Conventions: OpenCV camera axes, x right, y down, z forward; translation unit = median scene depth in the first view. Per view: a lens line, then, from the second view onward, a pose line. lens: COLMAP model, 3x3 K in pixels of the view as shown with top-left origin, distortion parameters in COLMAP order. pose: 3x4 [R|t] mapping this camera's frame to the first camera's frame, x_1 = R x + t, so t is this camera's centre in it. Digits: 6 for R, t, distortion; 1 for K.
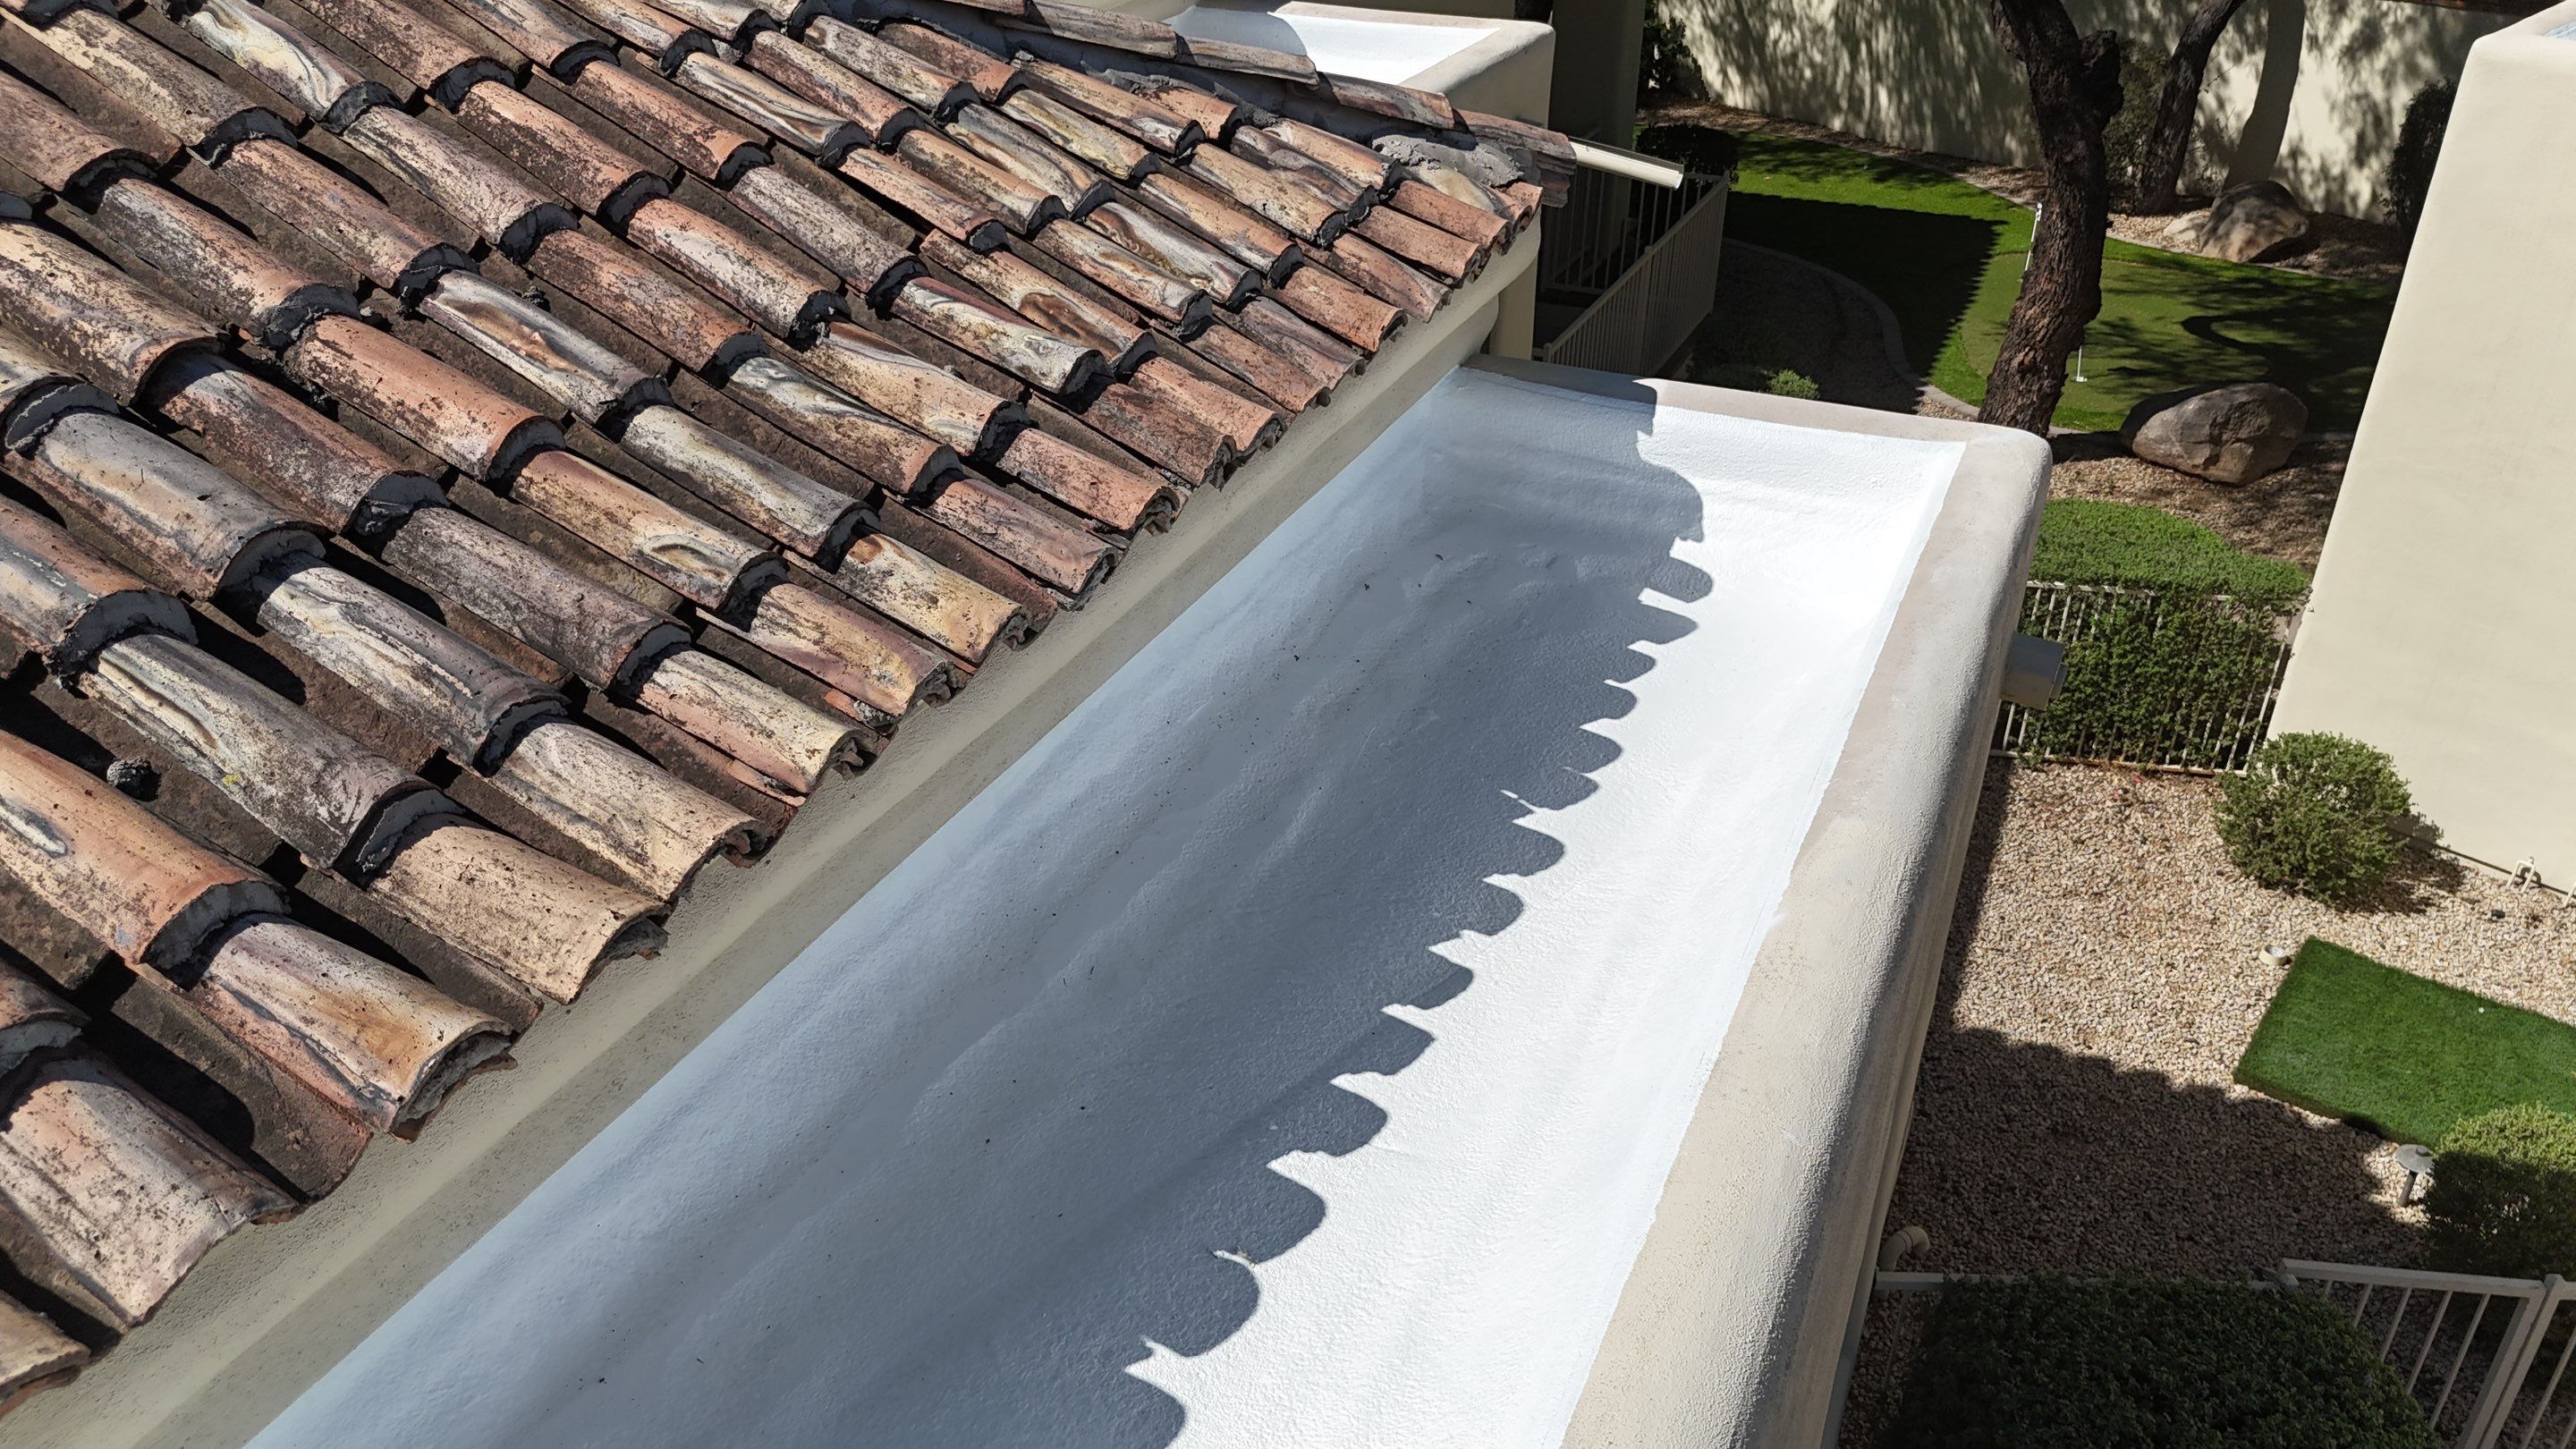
lens RADIAL K [[1942.7, 0, 1278.9], [0, 1942.7, 706.2], [0, 0, 1]] dist [0.047481, -0.057297]
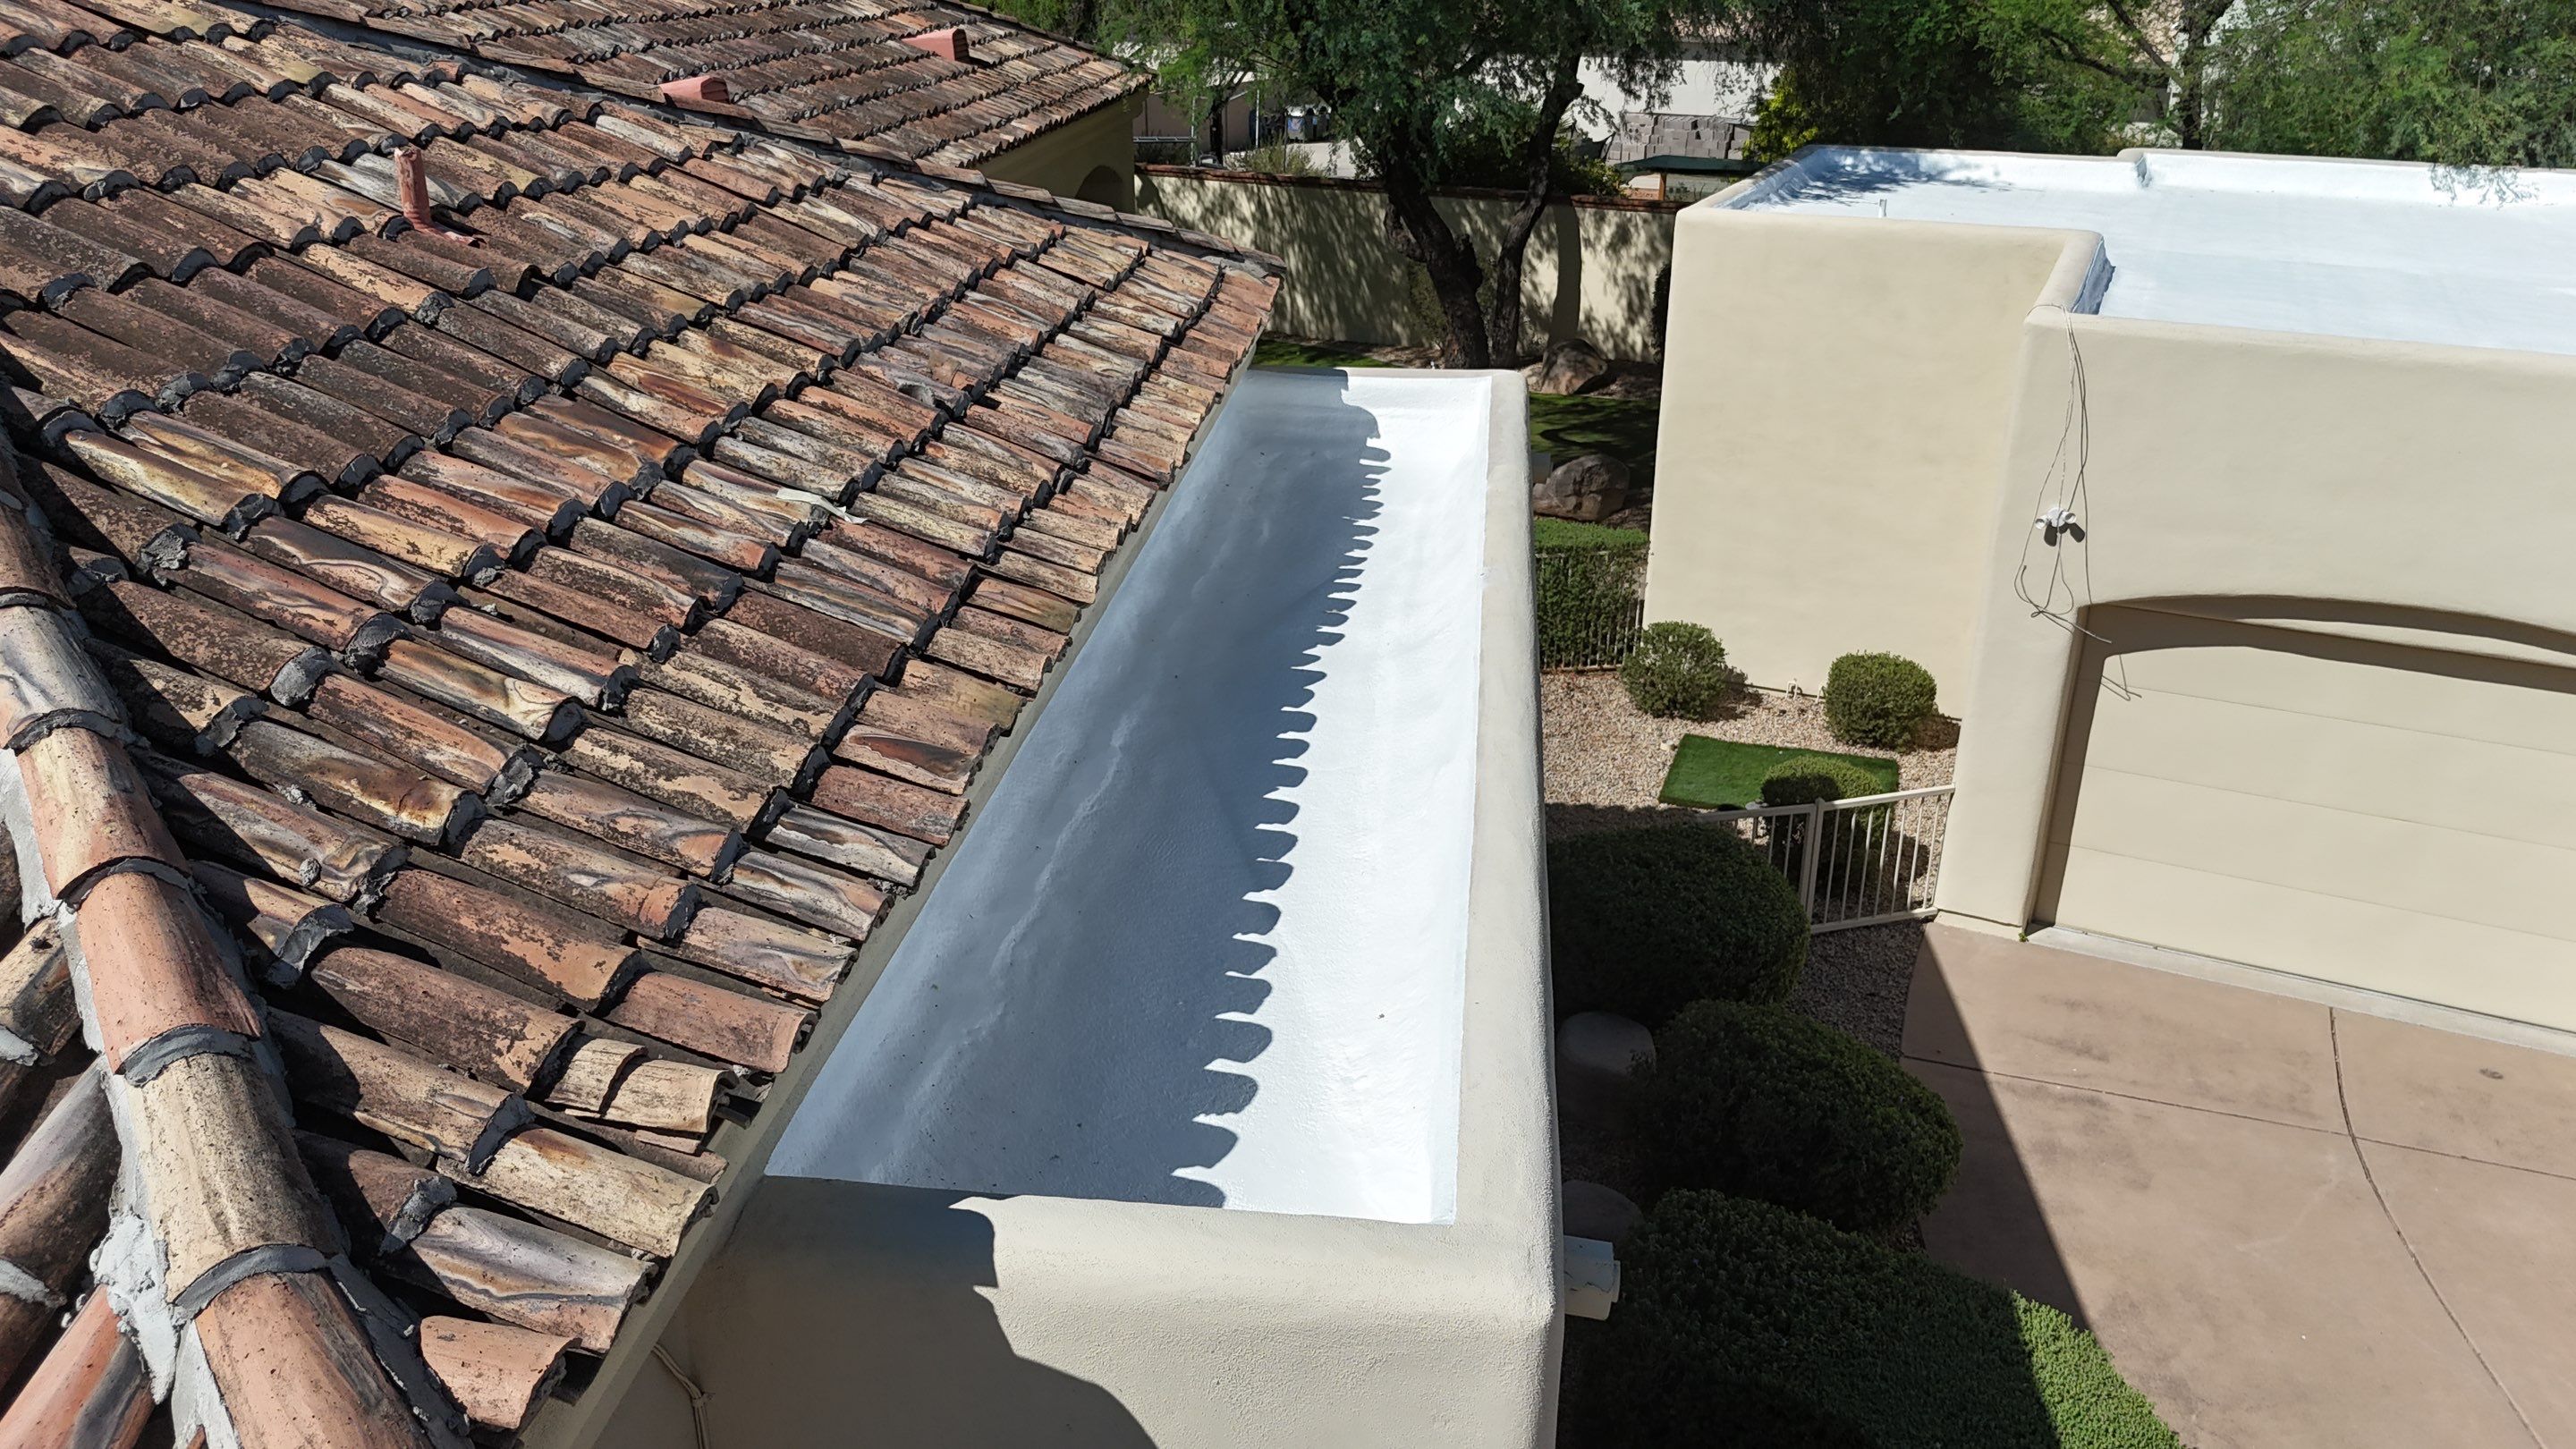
lens RADIAL K [[1942.7, 0, 1290.0], [0, 1942.7, 735.7], [0, 0, 1]] dist [0.047481, -0.057297]
pose [[0.947442, -0.126924, 0.293673, -0.247295], [0.158999, 0.983353, -0.087960, 0.186776], [-0.277620, 0.130031, 0.951850, -0.427472]]
